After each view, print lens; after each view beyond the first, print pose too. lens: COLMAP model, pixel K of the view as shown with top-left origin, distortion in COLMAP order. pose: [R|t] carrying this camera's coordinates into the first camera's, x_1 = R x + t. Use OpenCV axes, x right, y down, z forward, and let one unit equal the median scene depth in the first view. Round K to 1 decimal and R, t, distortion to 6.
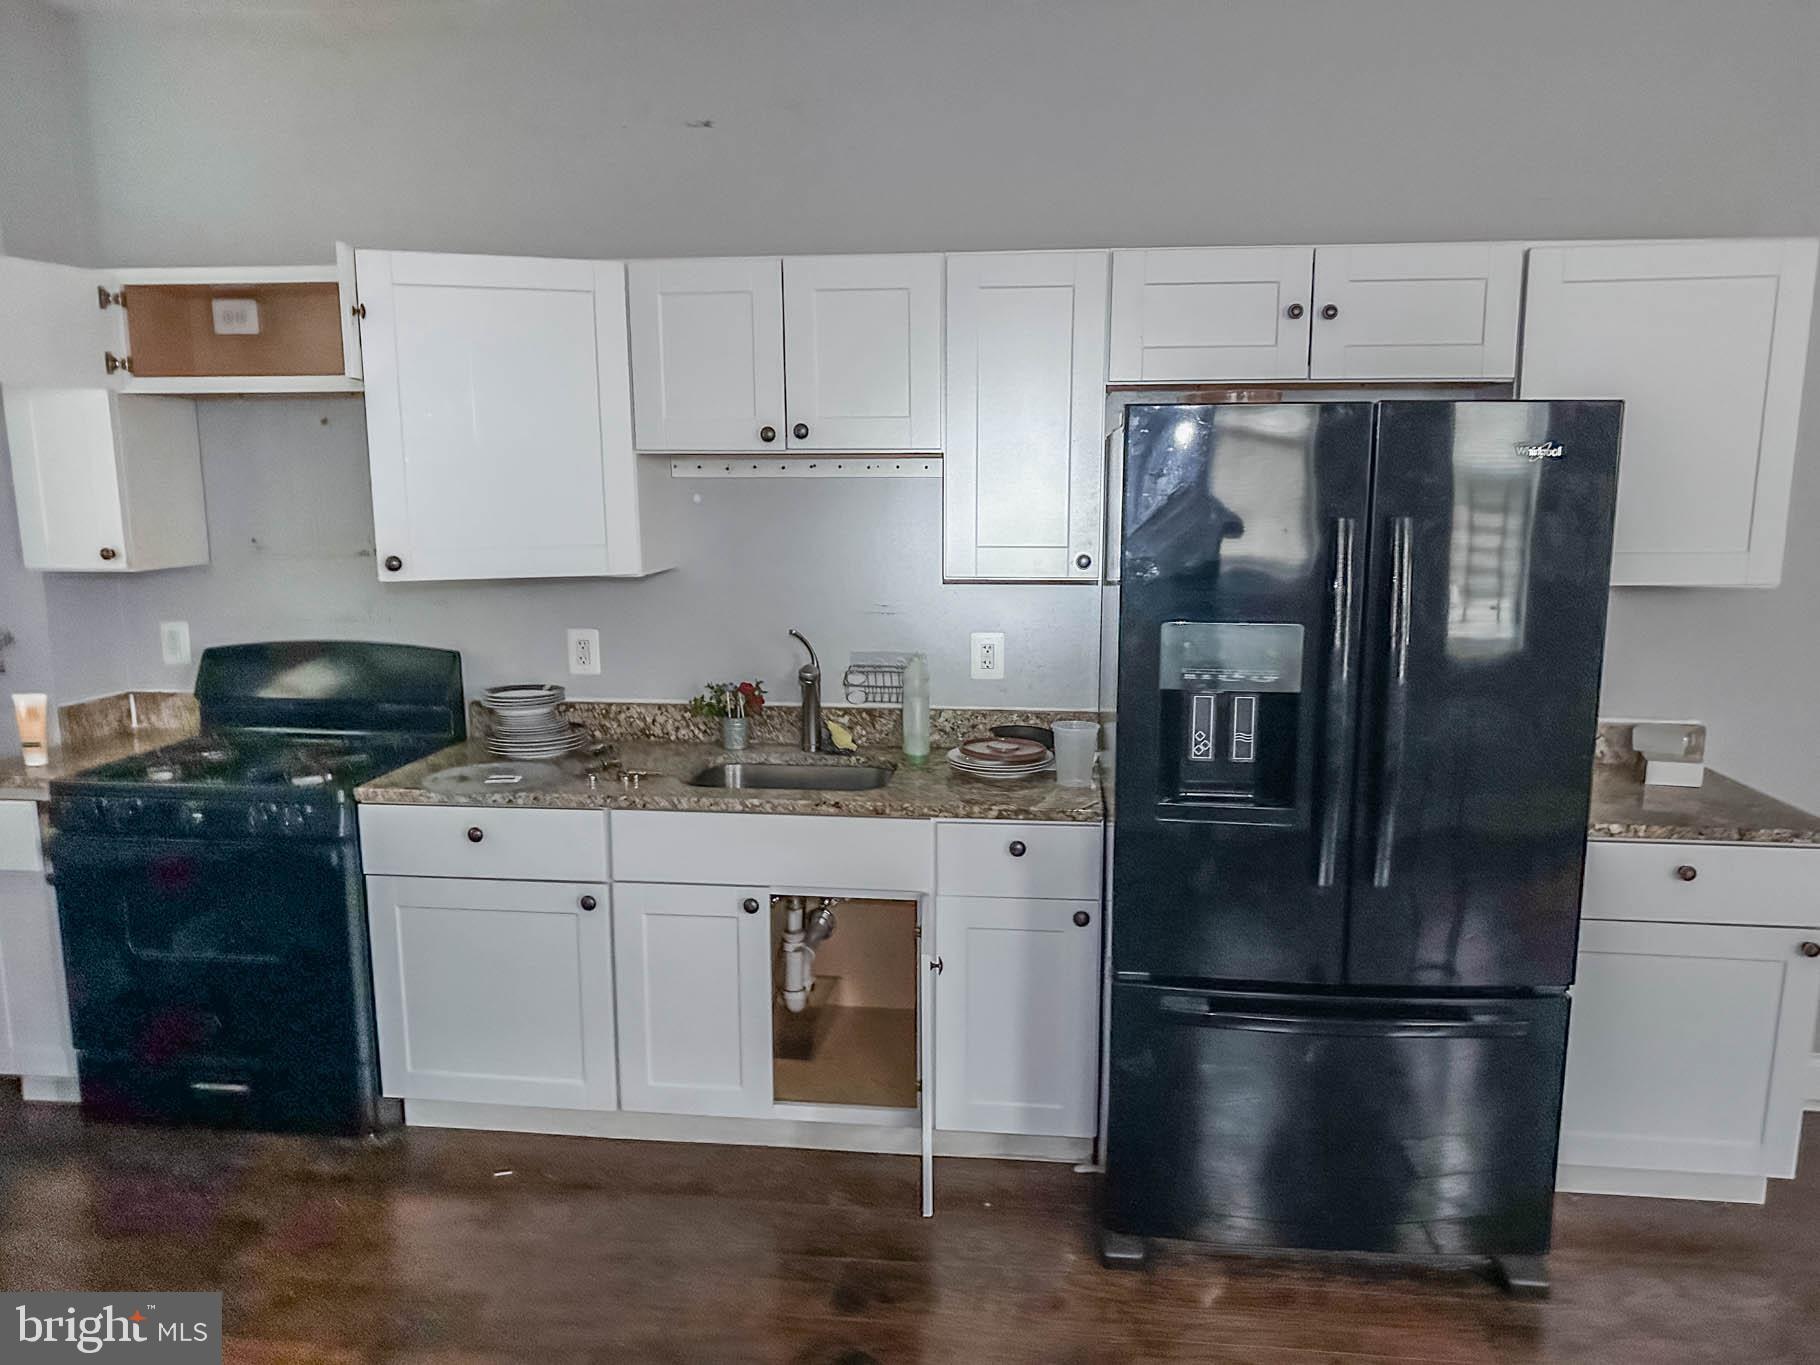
lens RADIAL K [[1389.7, 0, 910.0], [0, 1389.7, 690.2], [0, 0, 1]] dist [-0.000161, -0.008619]
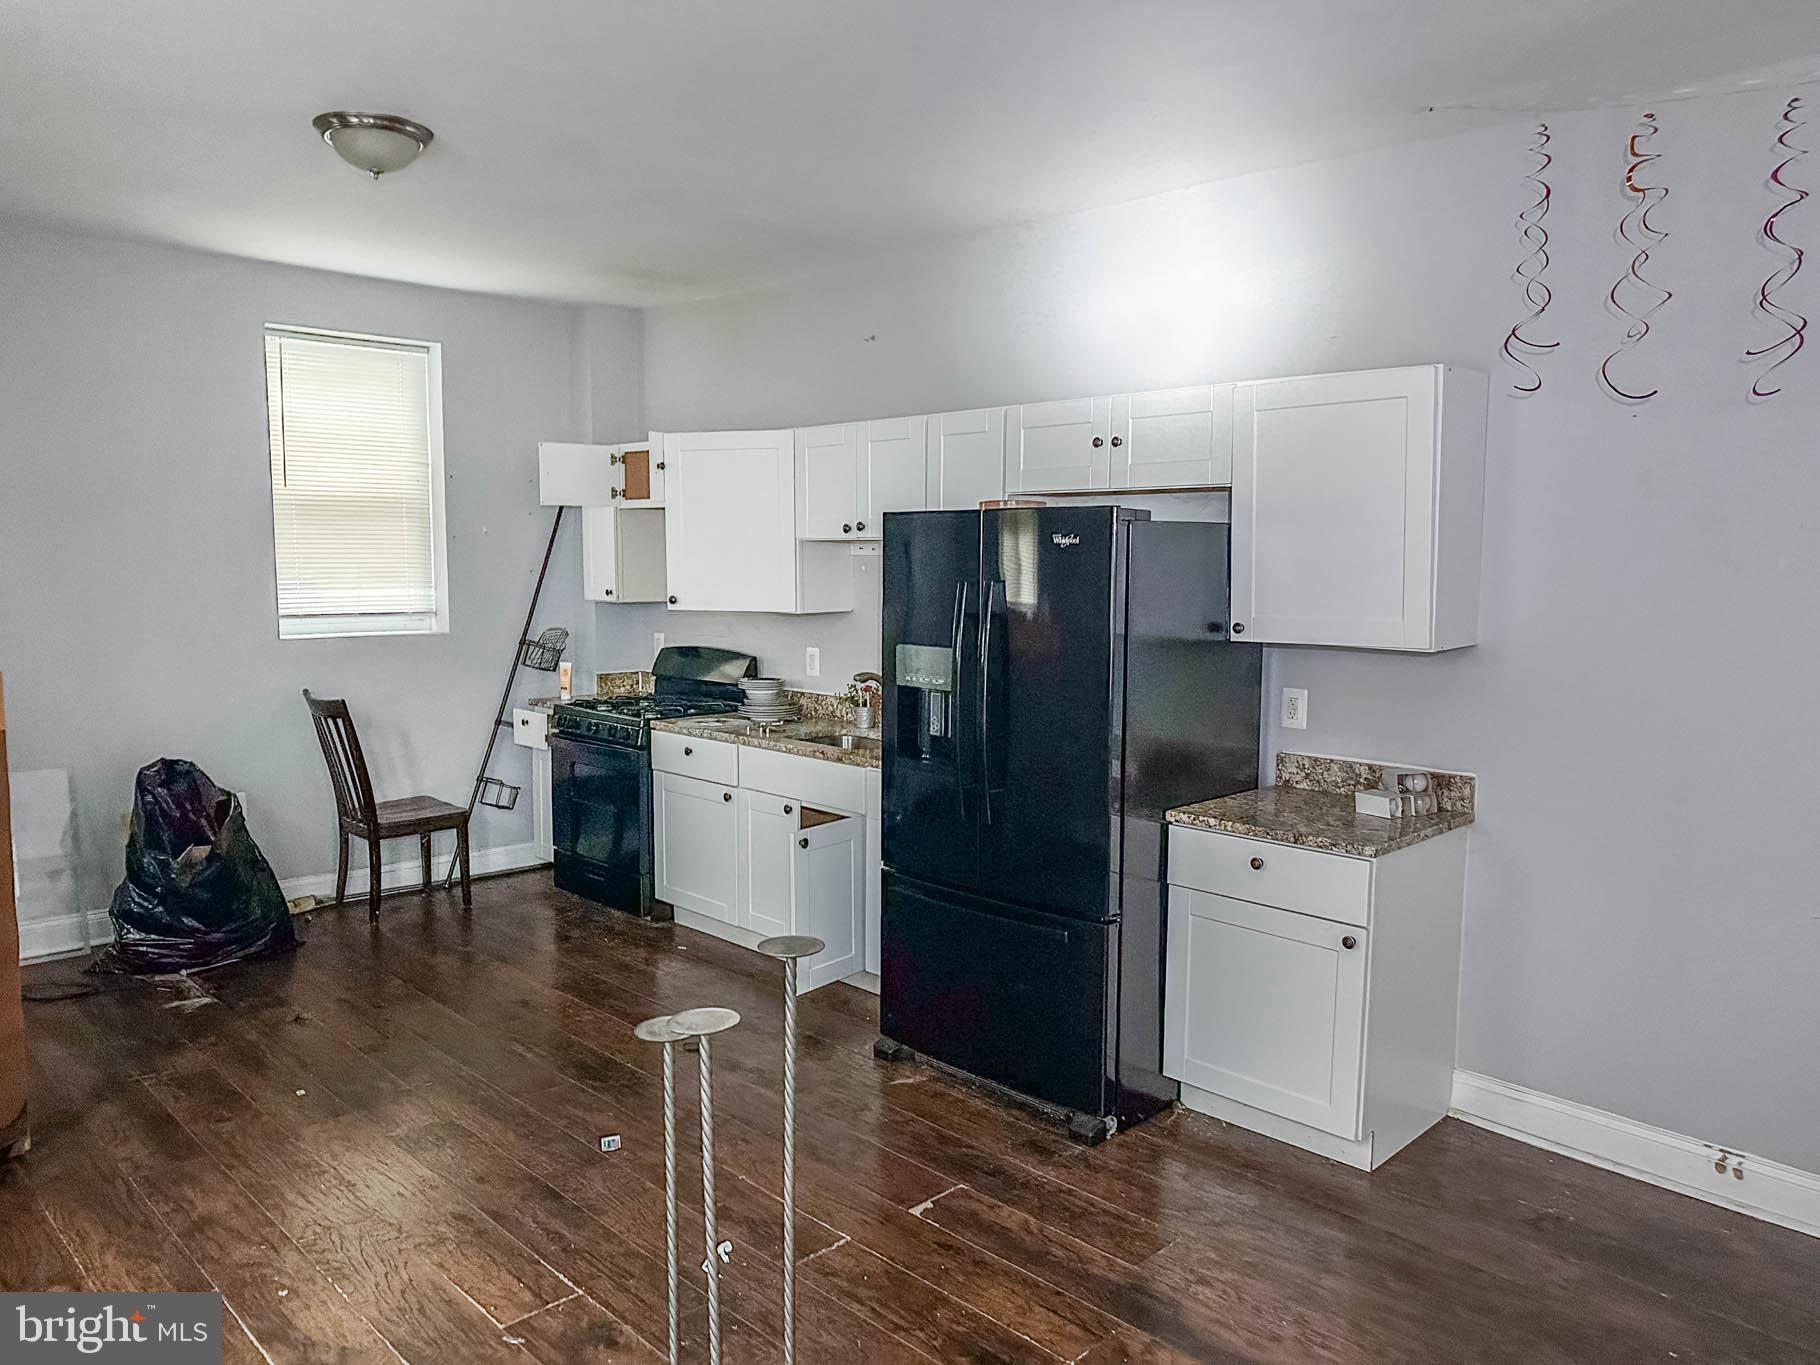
lens RADIAL K [[1252.6, 0, 910.0], [0, 1252.6, 682.5], [0, 0, 1]] dist [0.007536, 0.004134]
pose [[0.791782, 0.068741, -0.606923, 0.821200], [-0.100691, 0.994742, -0.018695, 0.015468], [0.602447, 0.075914, 0.794540, -0.107507]]
